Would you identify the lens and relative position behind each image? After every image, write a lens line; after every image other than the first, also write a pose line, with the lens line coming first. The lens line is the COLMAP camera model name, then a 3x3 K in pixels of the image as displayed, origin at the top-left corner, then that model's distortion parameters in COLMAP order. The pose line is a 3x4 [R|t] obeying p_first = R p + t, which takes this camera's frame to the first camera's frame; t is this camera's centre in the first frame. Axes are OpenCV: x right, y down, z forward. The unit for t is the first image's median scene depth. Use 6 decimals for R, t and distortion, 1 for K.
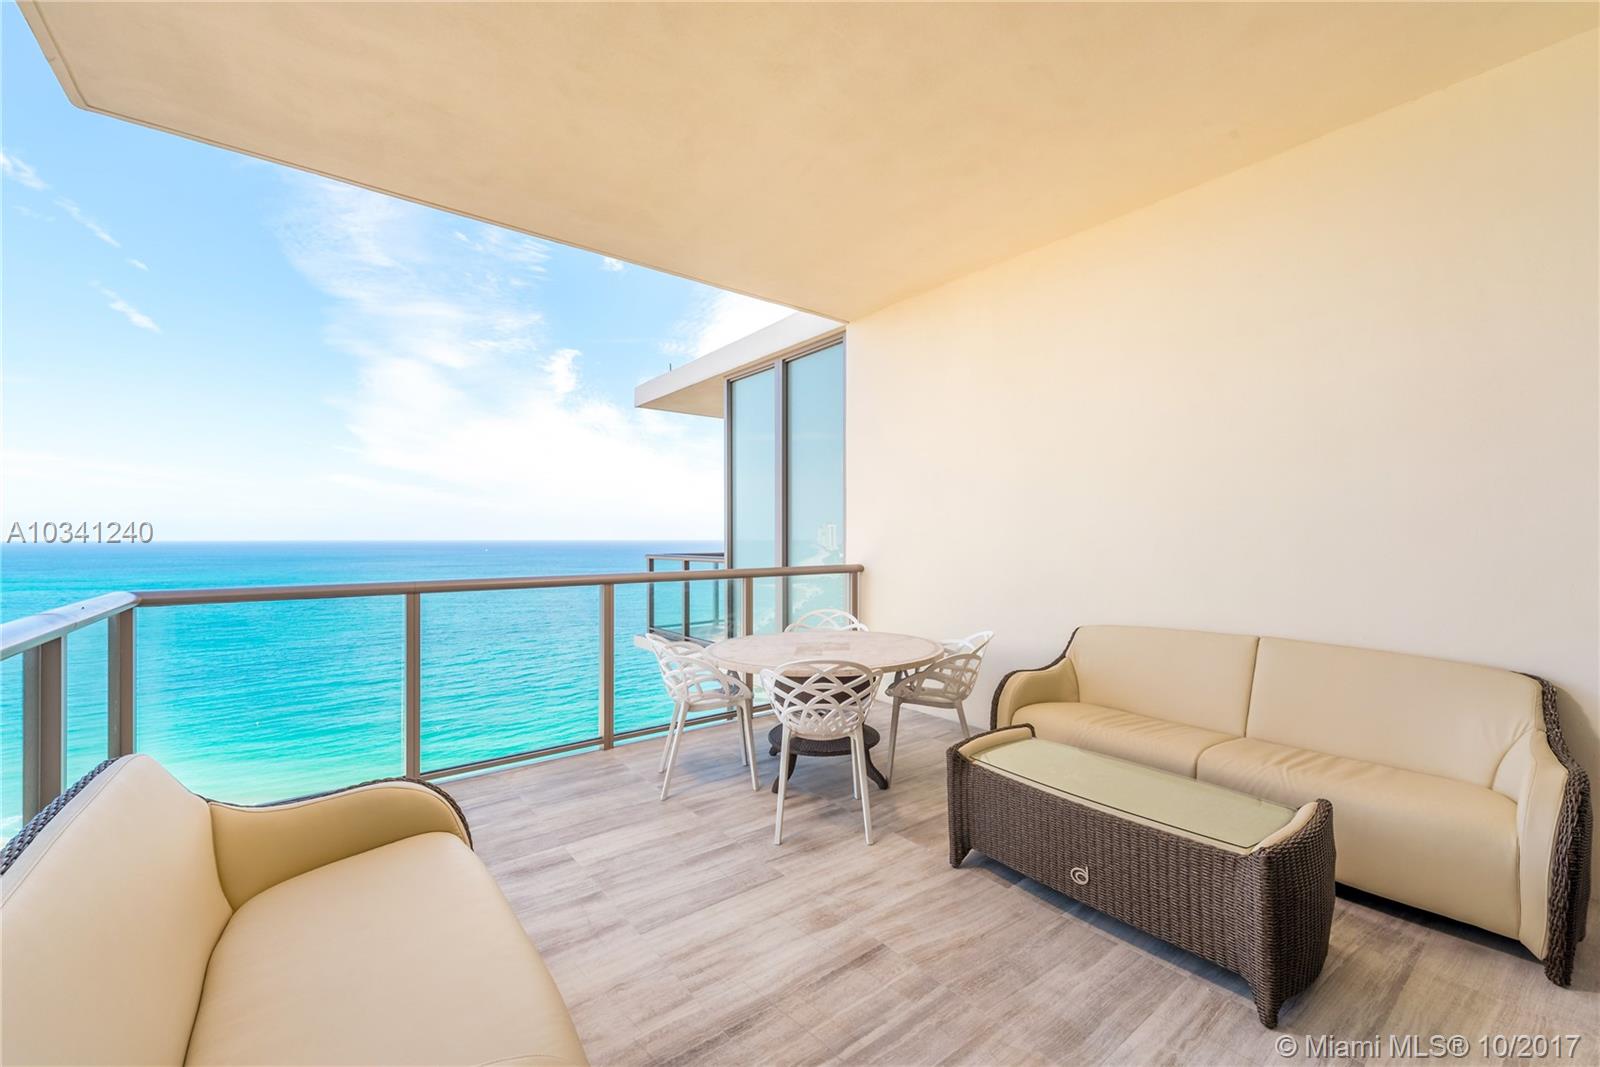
lens RADIAL K [[631.2, 0, 804.5], [0, 631.2, 537.7], [0, 0, 1]] dist [0.009645, -0.002871]
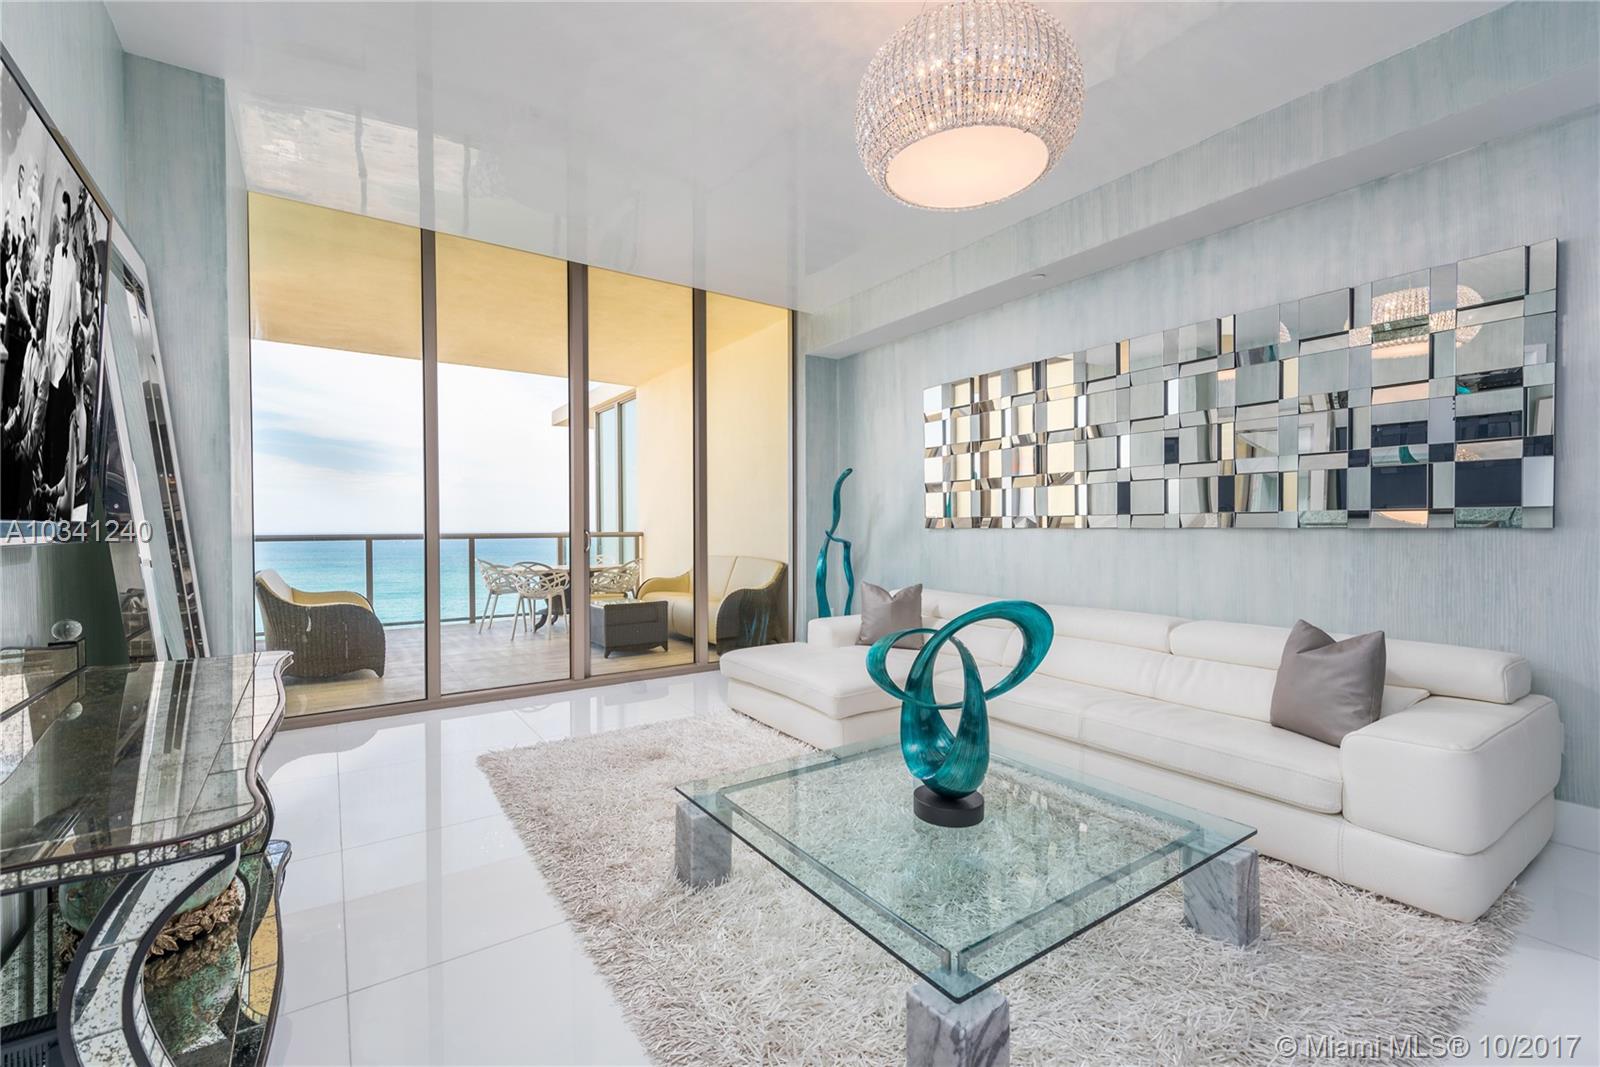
lens RADIAL K [[677.1, 0, 796.1], [0, 677.1, 531.7], [0, 0, 1]] dist [0.016273, -0.000173]
pose [[0.998476, -0.001887, -0.055150, 1.233953], [0.002375, 0.999959, 0.008784, 0.057661], [0.055131, -0.008901, 0.998439, -1.601928]]
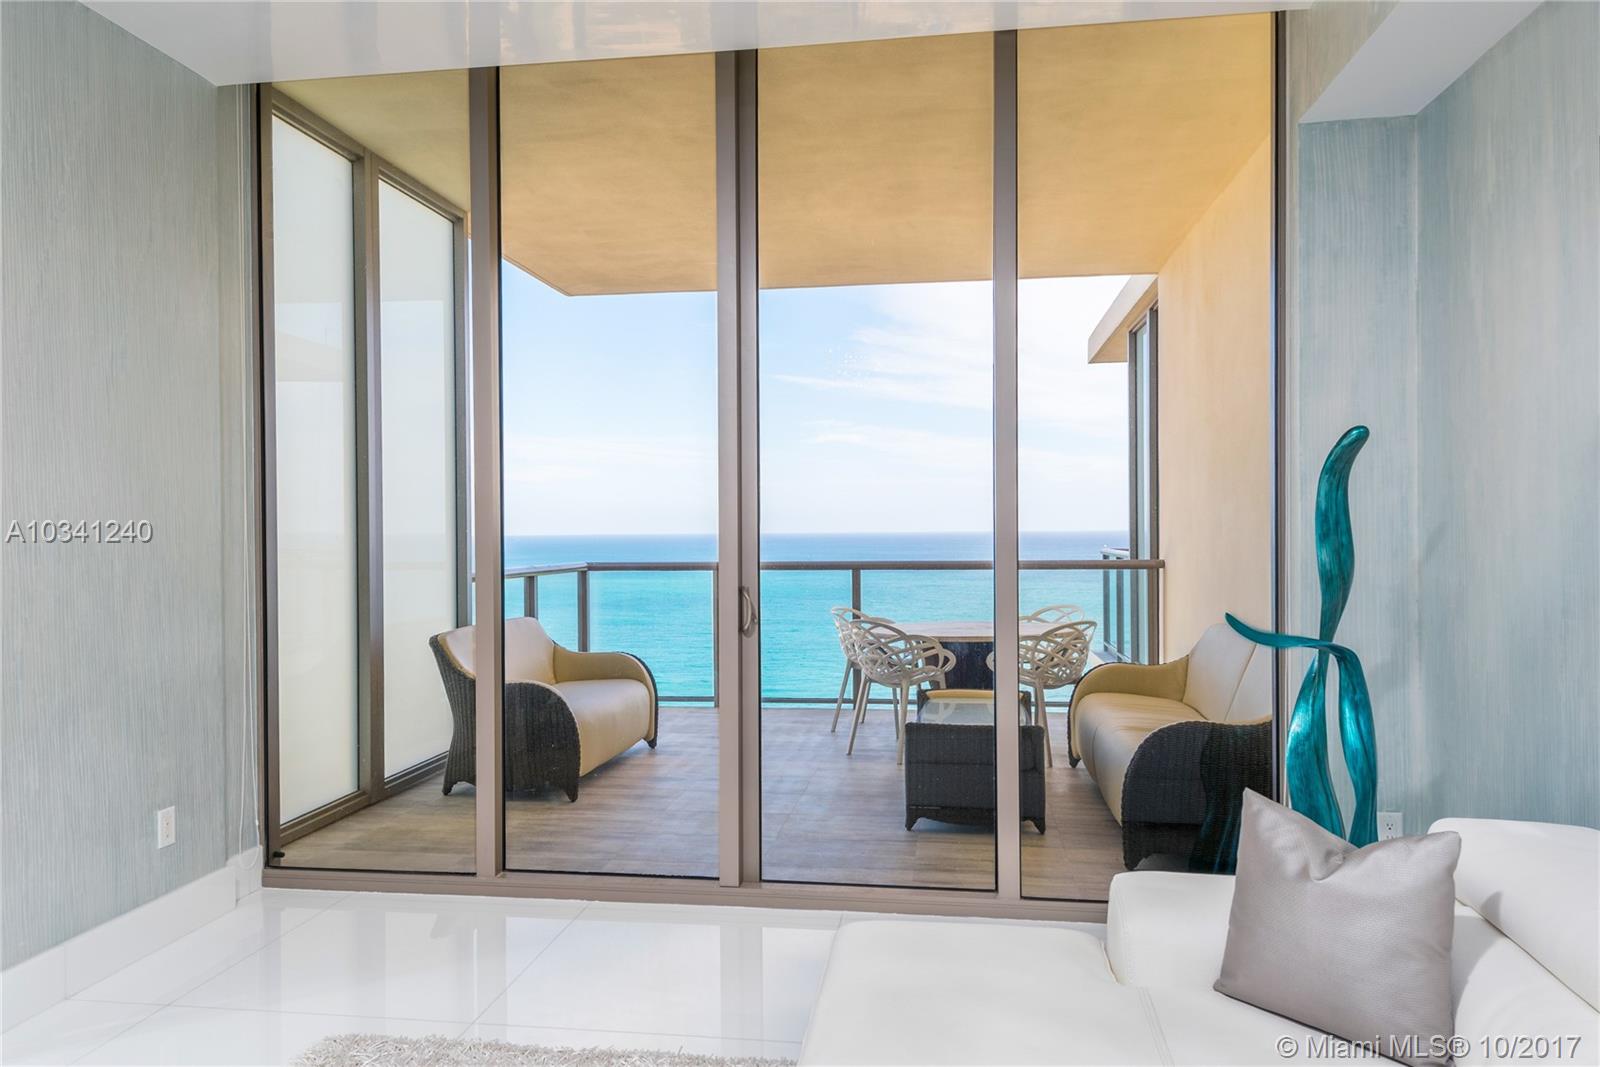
lens RADIAL K [[1104.7, 0, 806.0], [0, 1104.7, 530.3], [0, 0, 1]] dist [0.008102, 0.000645]
pose [[0.696230, -0.002272, -0.717816, 1.684902], [0.007094, 0.999968, 0.003716, -0.012899], [0.717784, -0.007679, 0.696223, -0.767020]]
